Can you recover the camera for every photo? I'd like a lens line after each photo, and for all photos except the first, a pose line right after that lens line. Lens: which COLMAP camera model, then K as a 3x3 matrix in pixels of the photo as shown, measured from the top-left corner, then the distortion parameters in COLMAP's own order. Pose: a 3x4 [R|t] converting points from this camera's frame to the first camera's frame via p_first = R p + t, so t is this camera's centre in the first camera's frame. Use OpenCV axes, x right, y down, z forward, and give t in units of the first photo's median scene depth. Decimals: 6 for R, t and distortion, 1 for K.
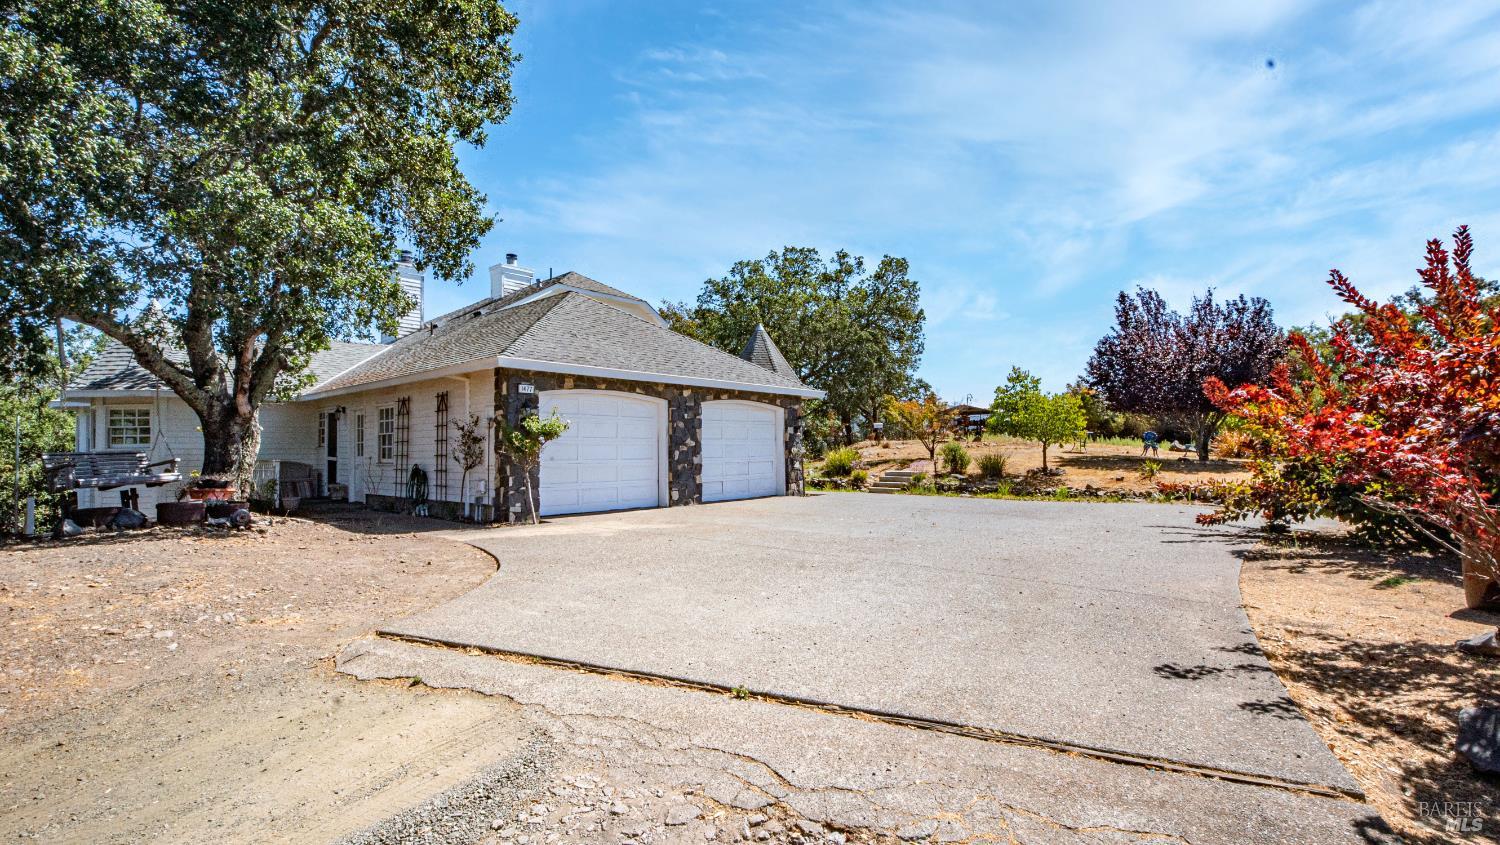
lens RADIAL K [[709.4, 0, 746.4], [0, 709.4, 428.8], [0, 0, 1]] dist [0.005414, -0.000864]
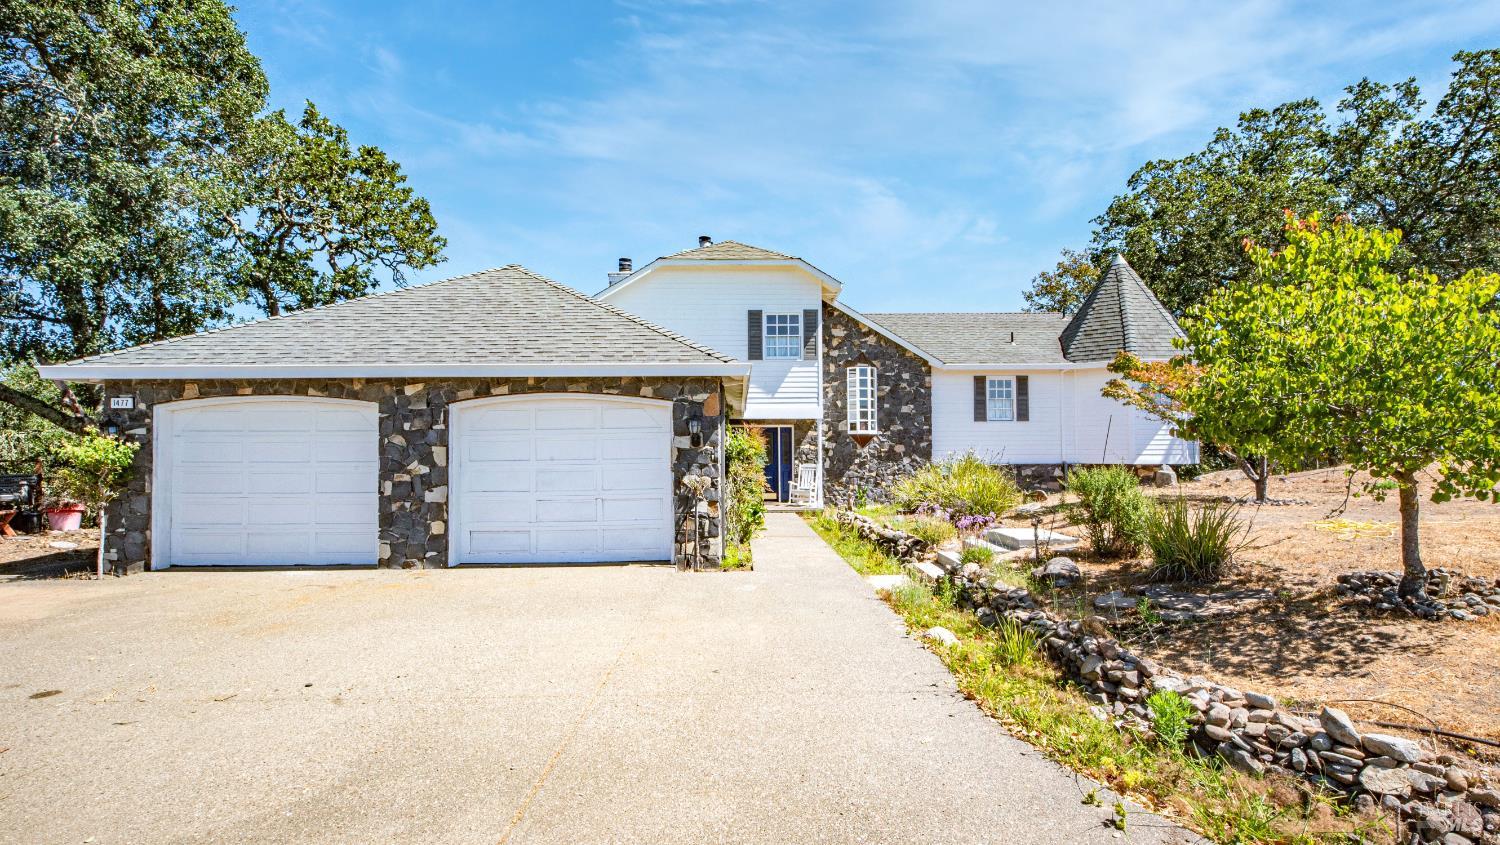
lens RADIAL K [[709.4, 0, 746.4], [0, 709.4, 428.8], [0, 0, 1]] dist [0.005414, -0.000864]
pose [[0.643984, -0.038982, -0.764045, 0.583257], [0.025988, 0.999239, -0.029077, 0.010312], [0.764598, -0.001131, 0.644507, 0.811019]]
